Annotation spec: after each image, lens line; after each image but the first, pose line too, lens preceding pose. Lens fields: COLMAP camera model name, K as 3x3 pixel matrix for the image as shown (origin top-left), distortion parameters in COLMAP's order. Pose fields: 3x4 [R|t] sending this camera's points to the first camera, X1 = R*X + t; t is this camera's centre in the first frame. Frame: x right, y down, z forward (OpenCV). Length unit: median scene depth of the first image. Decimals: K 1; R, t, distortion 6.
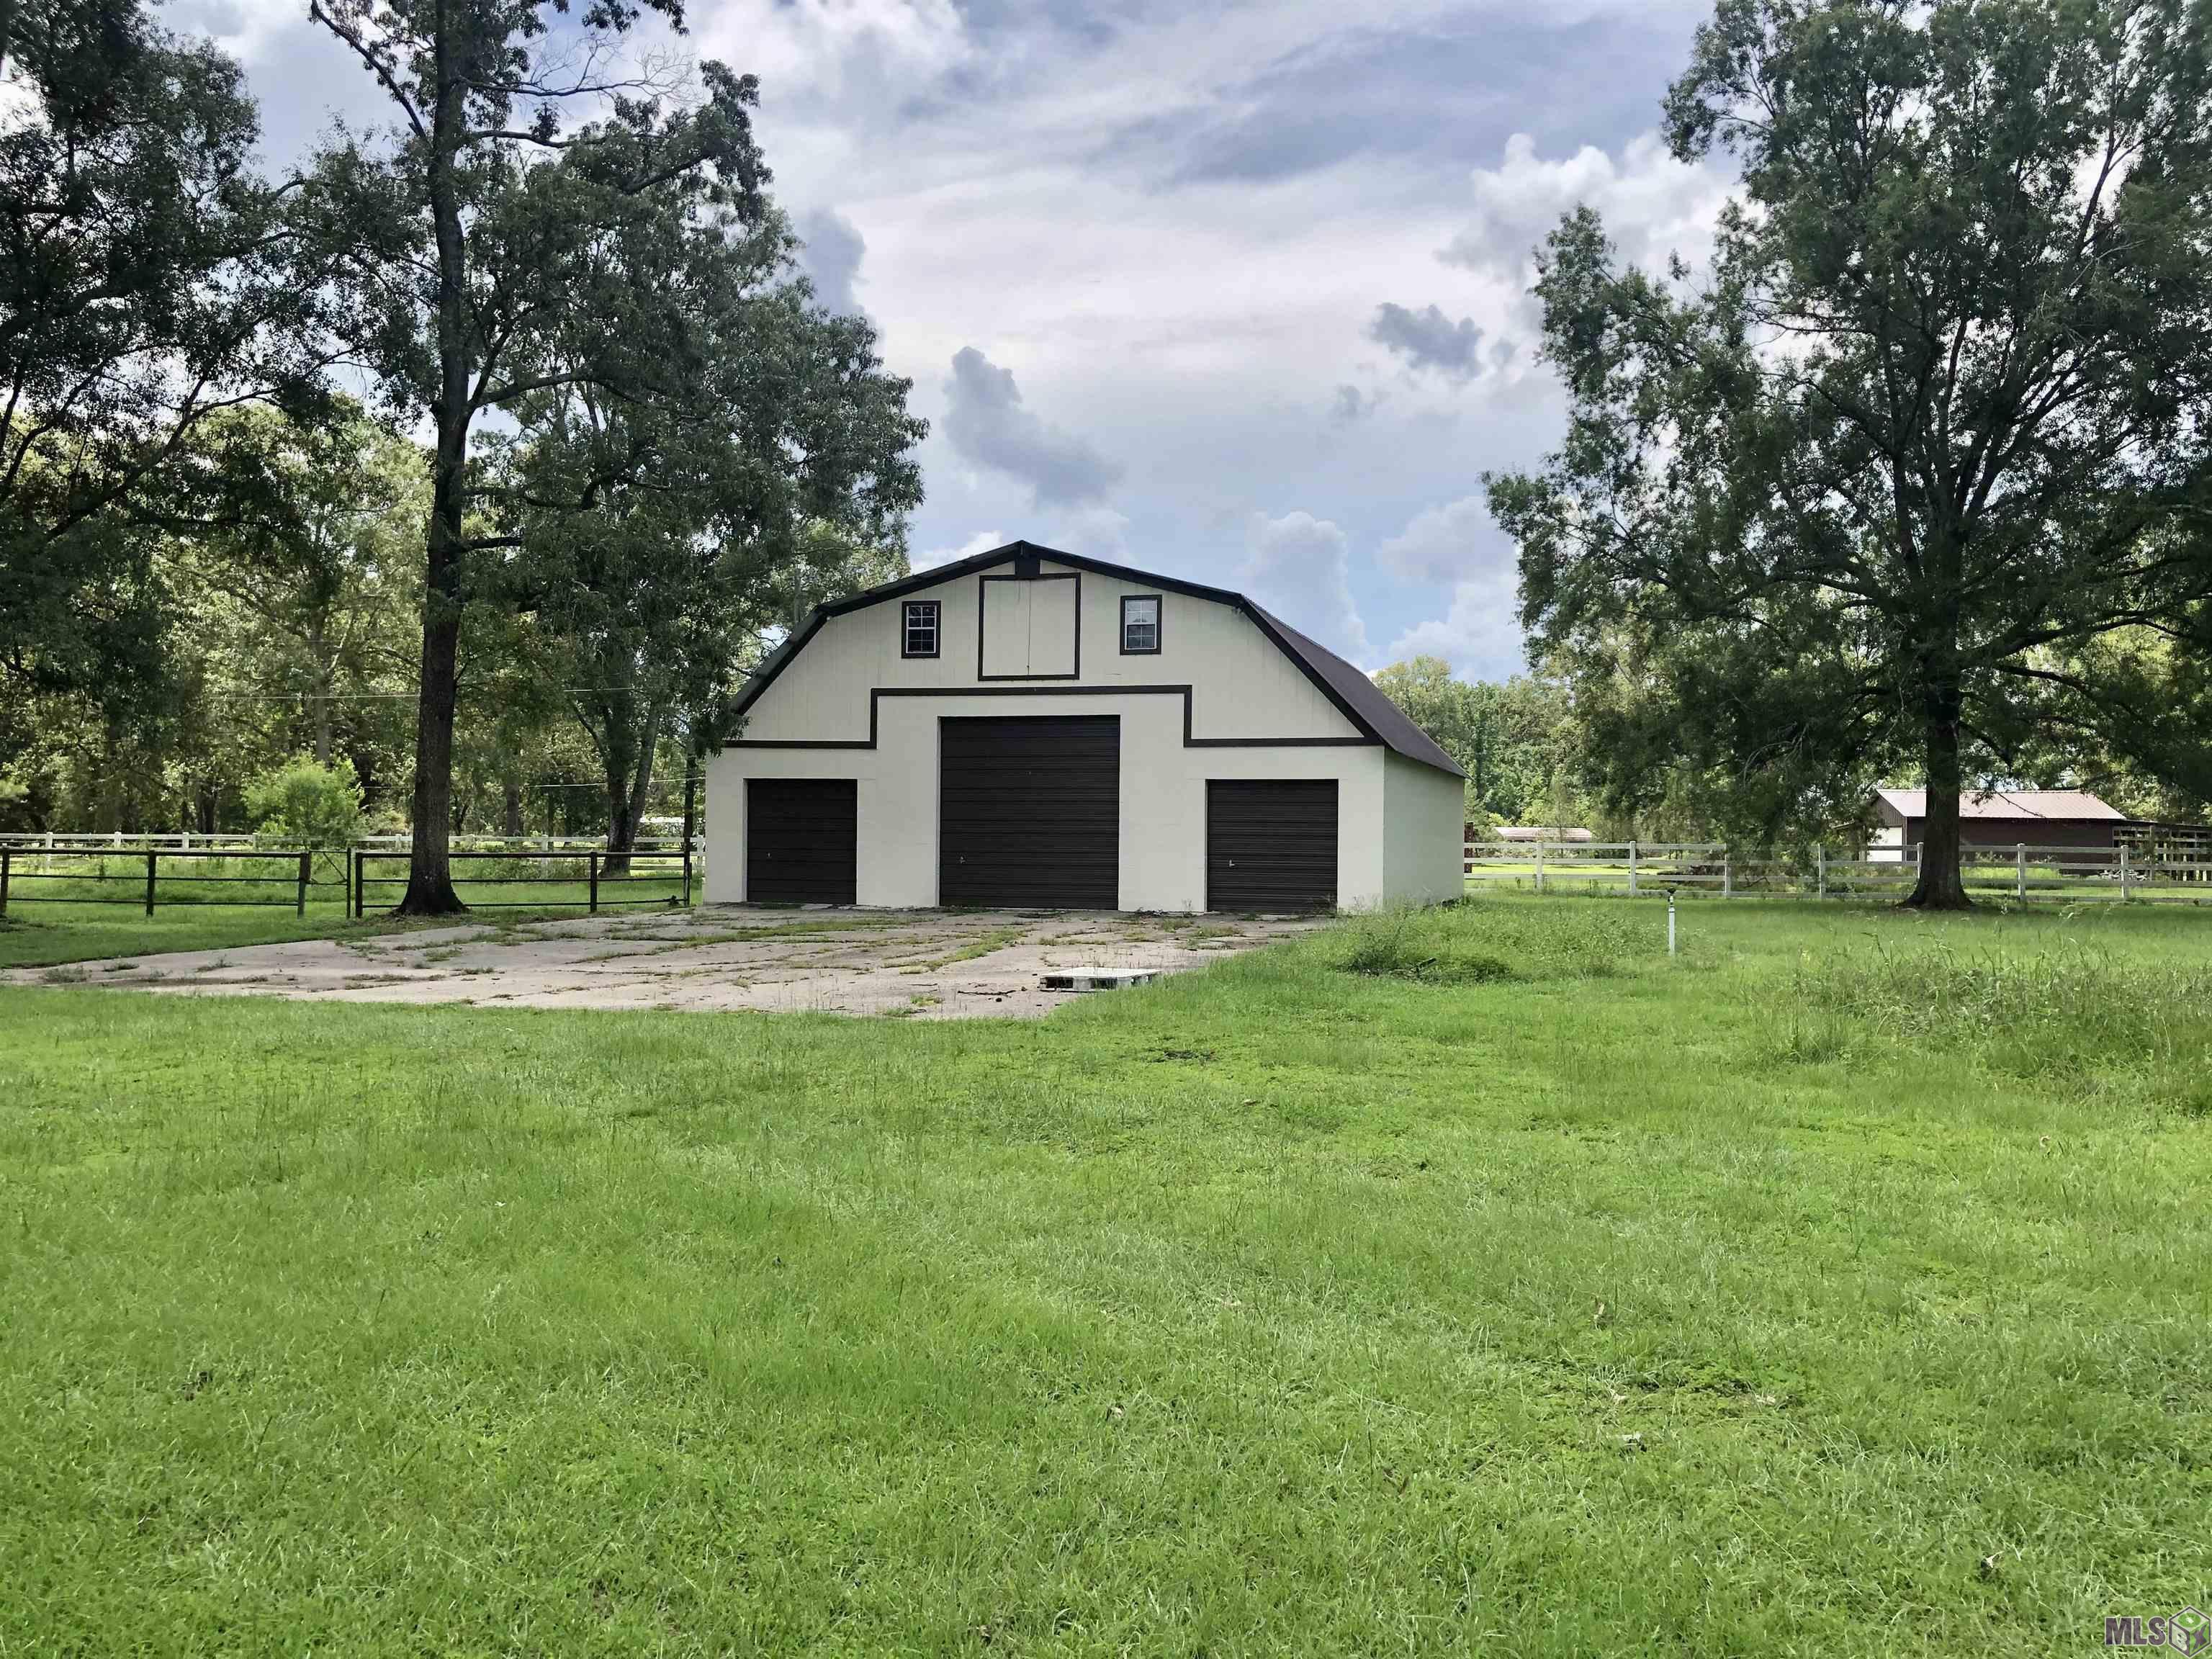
lens RADIAL K [[1797.2, 0, 1106.0], [0, 1797.2, 829.5], [0, 0, 1]] dist [0.010867, 0.002134]
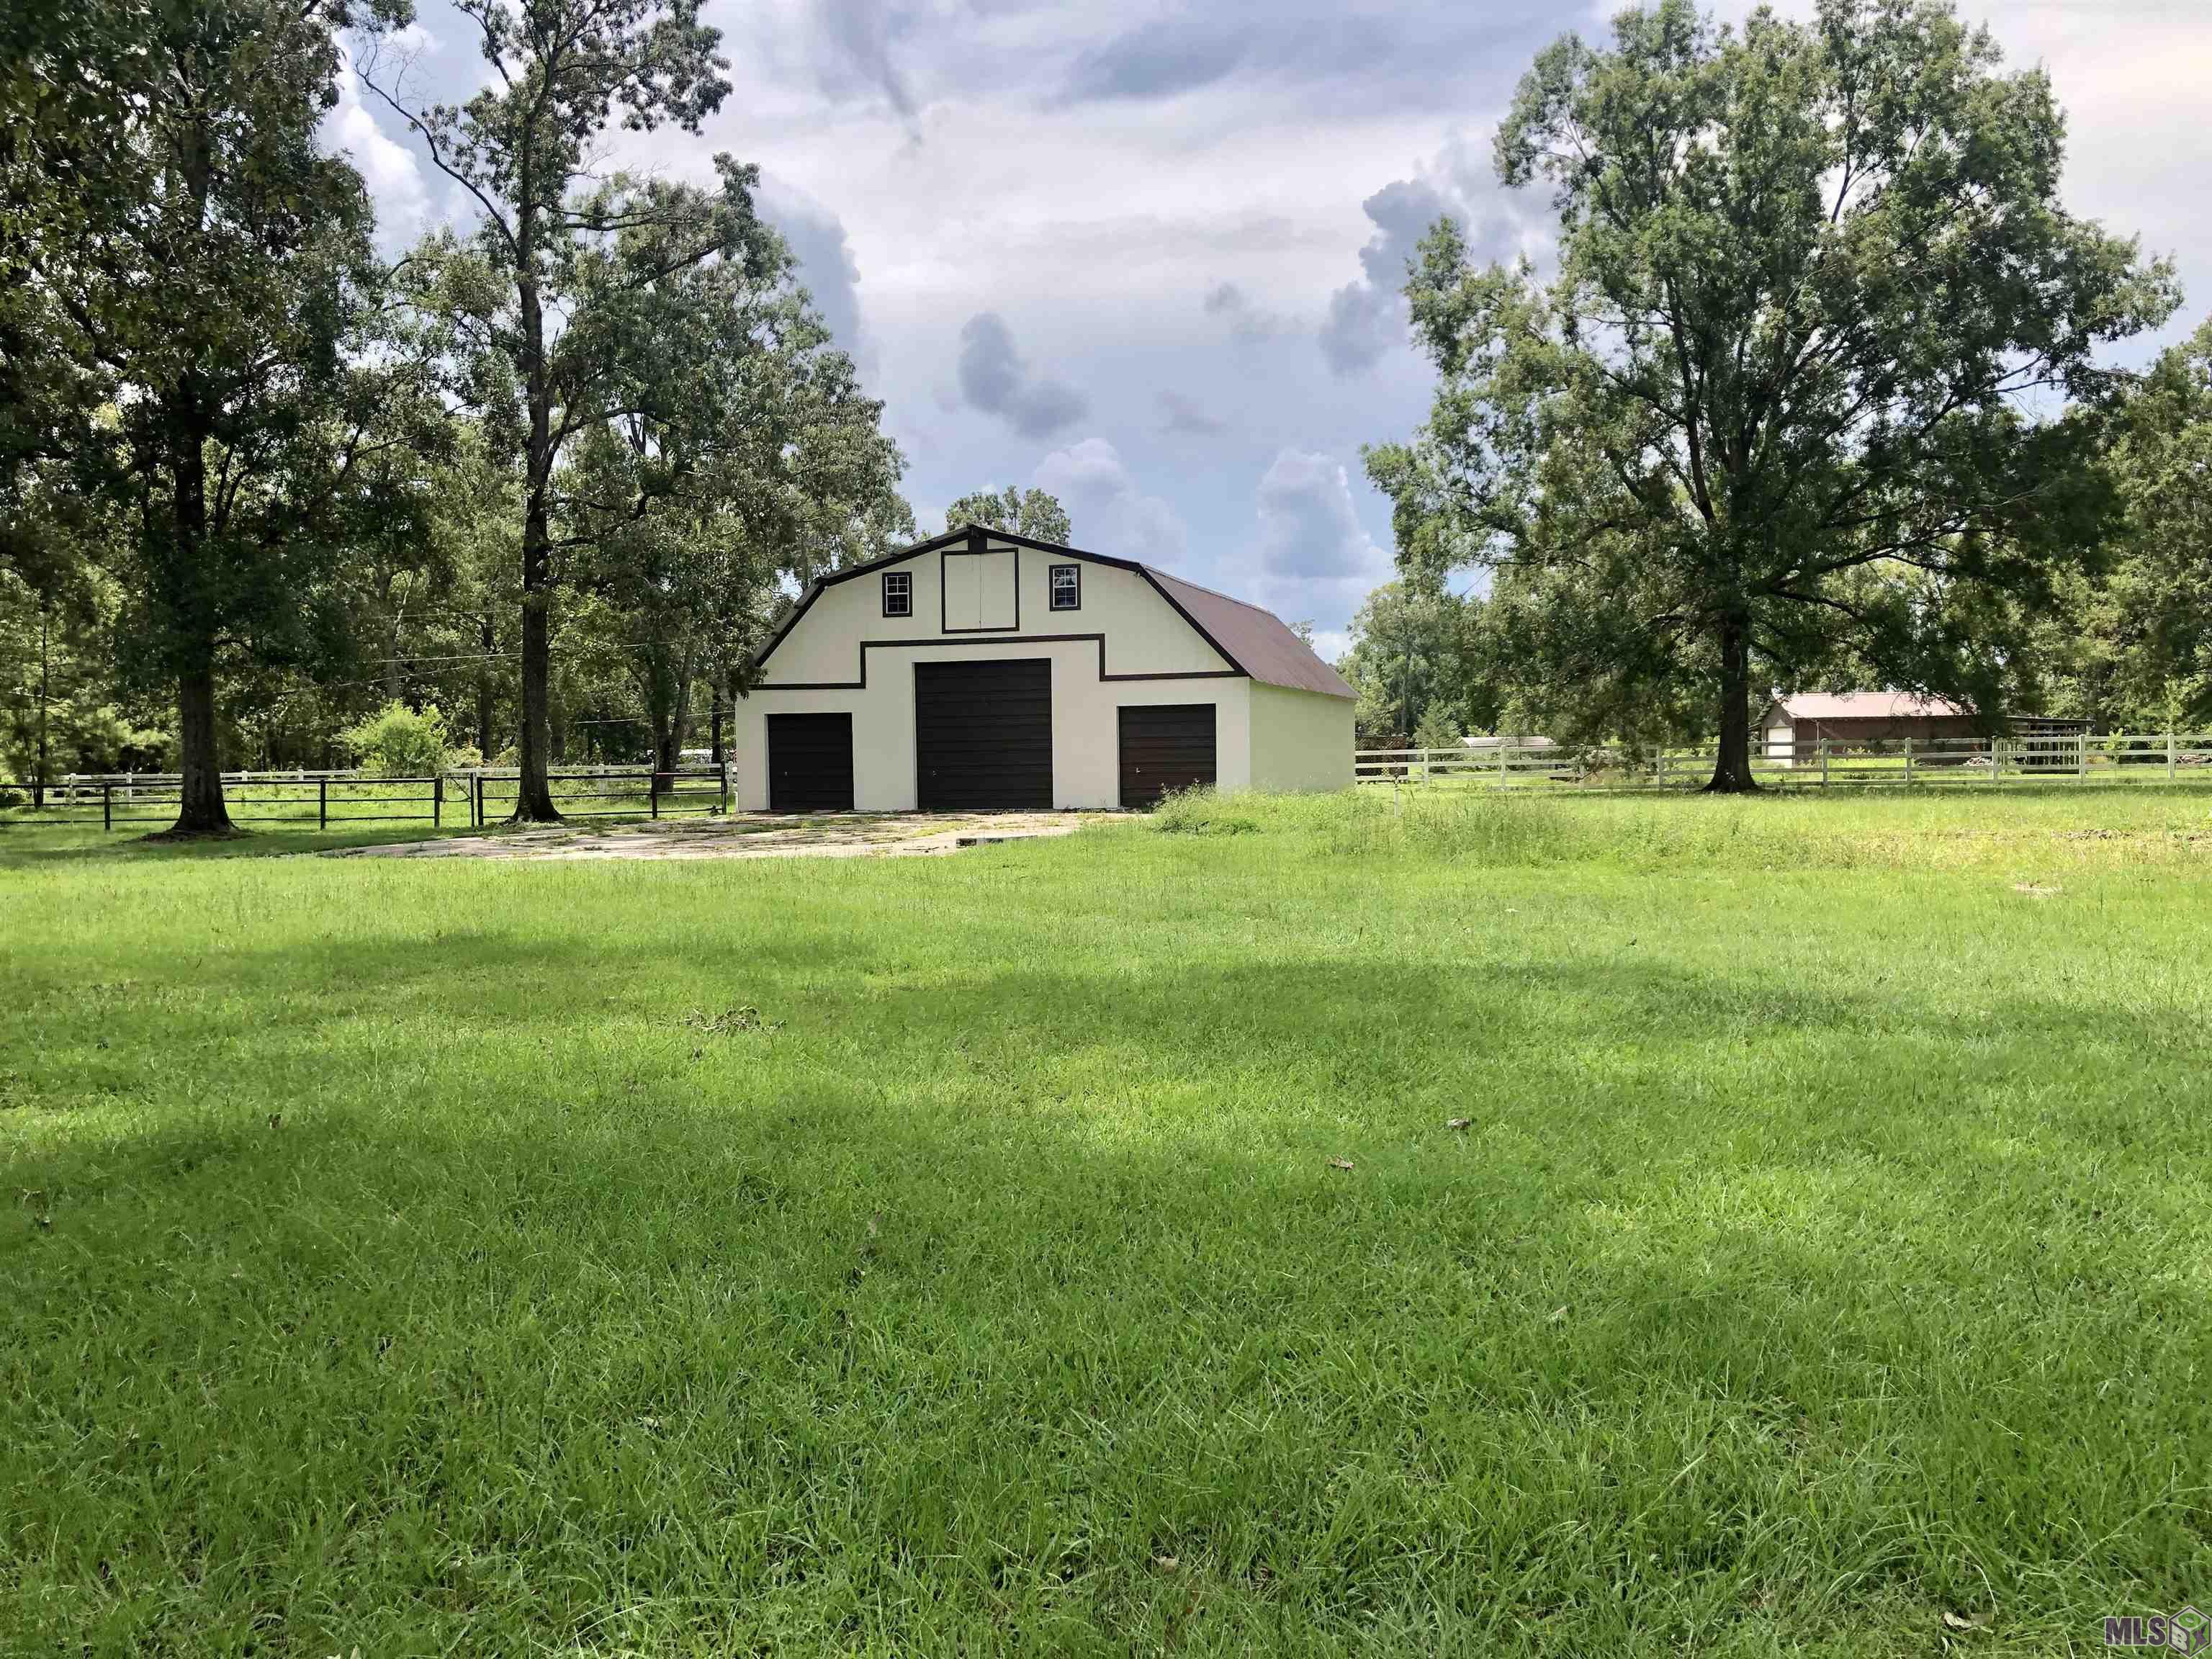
lens RADIAL K [[1805.9, 0, 1068.7], [0, 1805.9, 826.7], [0, 0, 1]] dist [0.009805, -0.004526]
pose [[0.999064, -0.023846, -0.036094, 0.062690], [0.025315, 0.998846, 0.040802, 0.005214], [0.035079, -0.041678, 0.998515, -0.295866]]
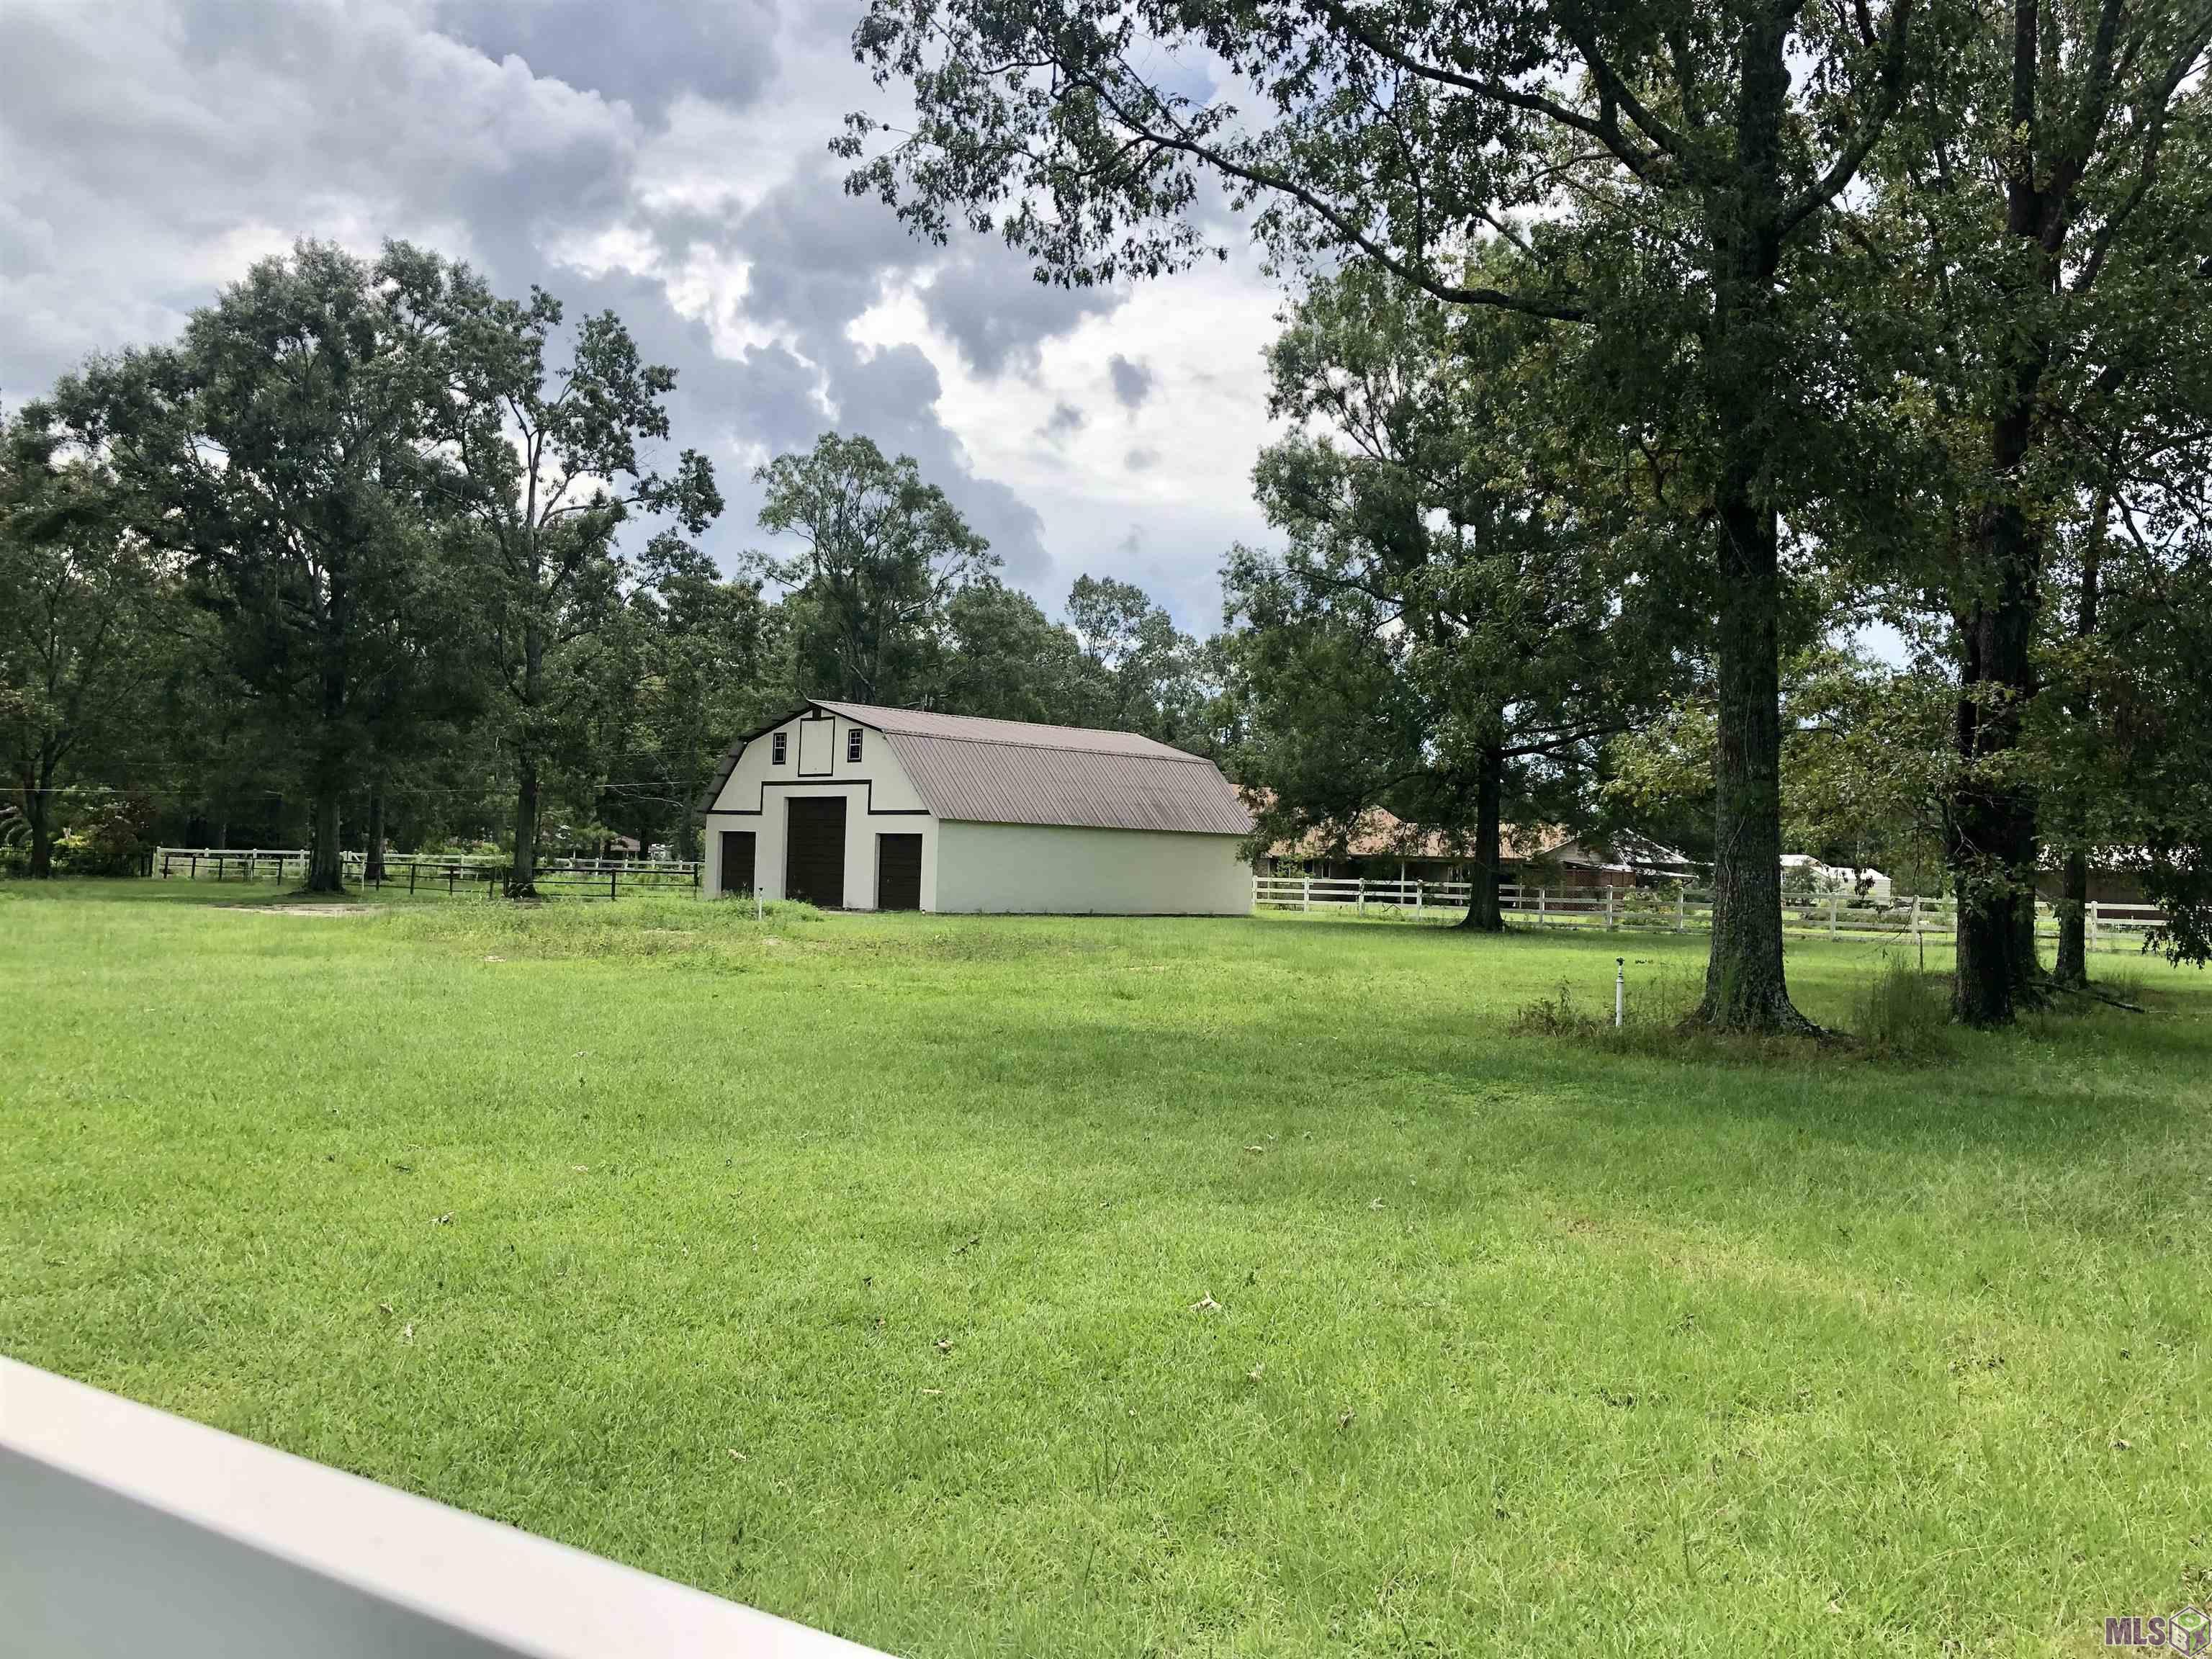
lens RADIAL K [[1777.9, 0, 1111.0], [0, 1777.9, 810.9], [0, 0, 1]] dist [0.013875, 0.000043]
pose [[0.866909, -0.000164, -0.498466, 1.067539], [-0.017265, 0.999390, -0.030356, -0.001267], [0.498167, 0.034922, 0.866377, -0.367561]]
